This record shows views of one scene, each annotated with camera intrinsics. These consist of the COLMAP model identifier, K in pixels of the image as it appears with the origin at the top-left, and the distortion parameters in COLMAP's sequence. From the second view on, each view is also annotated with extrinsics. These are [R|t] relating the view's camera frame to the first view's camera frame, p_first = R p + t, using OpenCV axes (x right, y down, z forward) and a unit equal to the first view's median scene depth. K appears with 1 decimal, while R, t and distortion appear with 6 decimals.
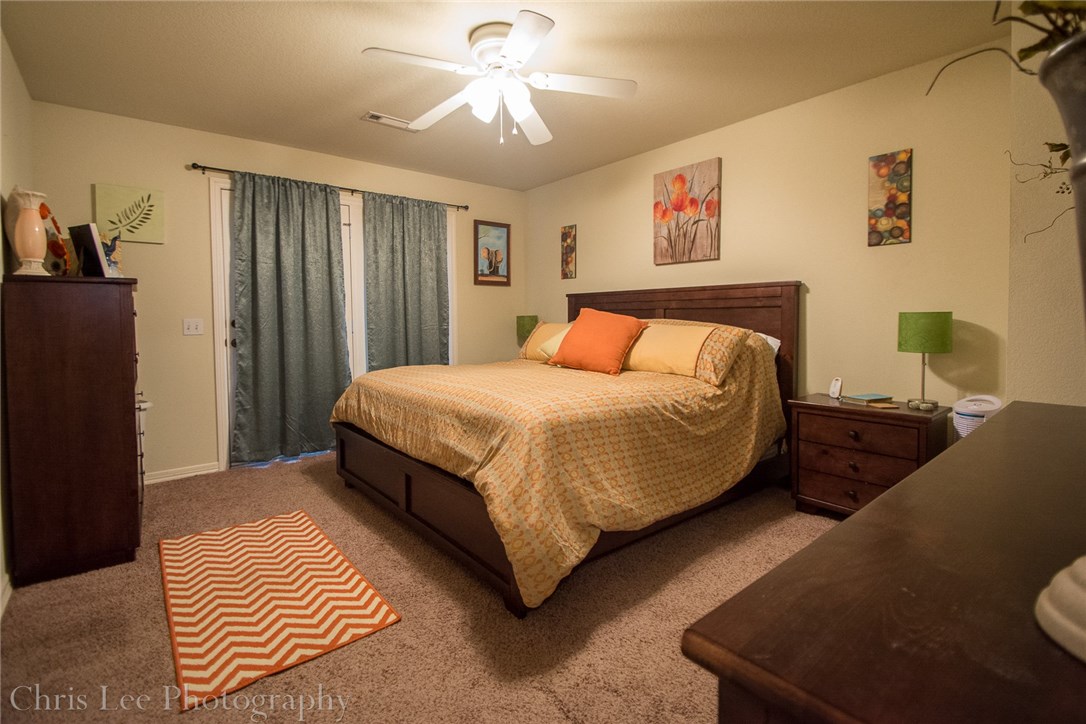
lens RADIAL K [[497.8, 0, 532.0], [0, 497.8, 335.8], [0, 0, 1]] dist [0.001764, 0.000145]
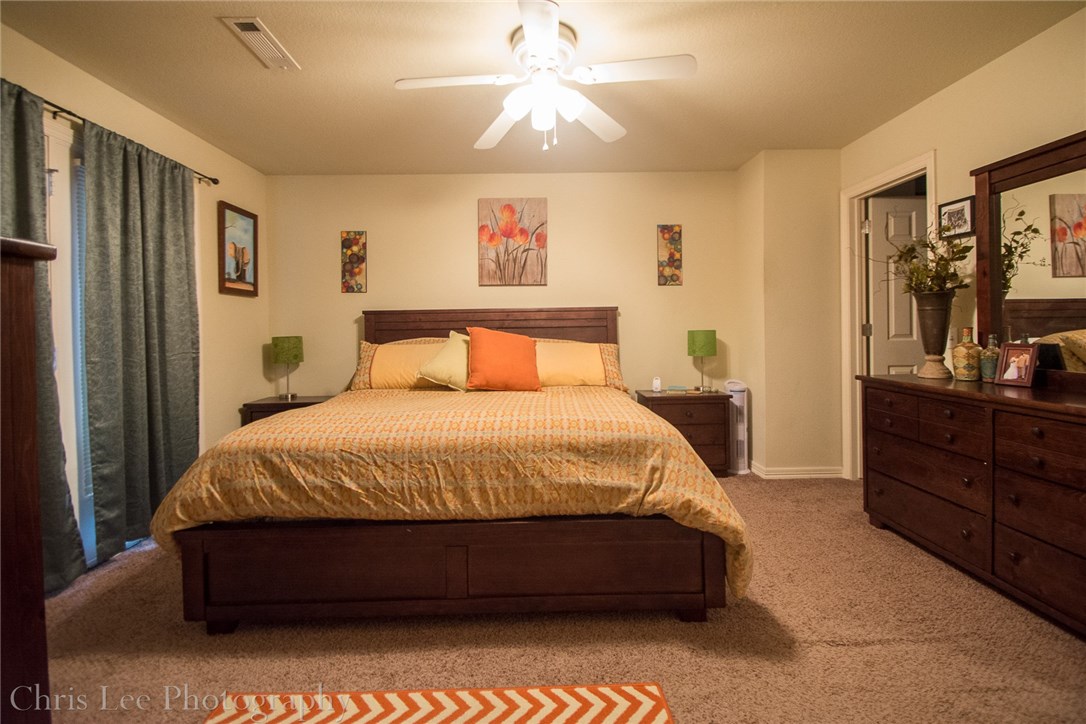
lens RADIAL K [[497.8, 0, 537.1], [0, 497.8, 334.0], [0, 0, 1]] dist [0.001764, 0.000145]
pose [[0.616878, -0.007870, 0.787020, -0.529654], [0.041407, 0.998890, -0.022466, -0.015015], [-0.785969, 0.046447, 0.616519, 0.299660]]
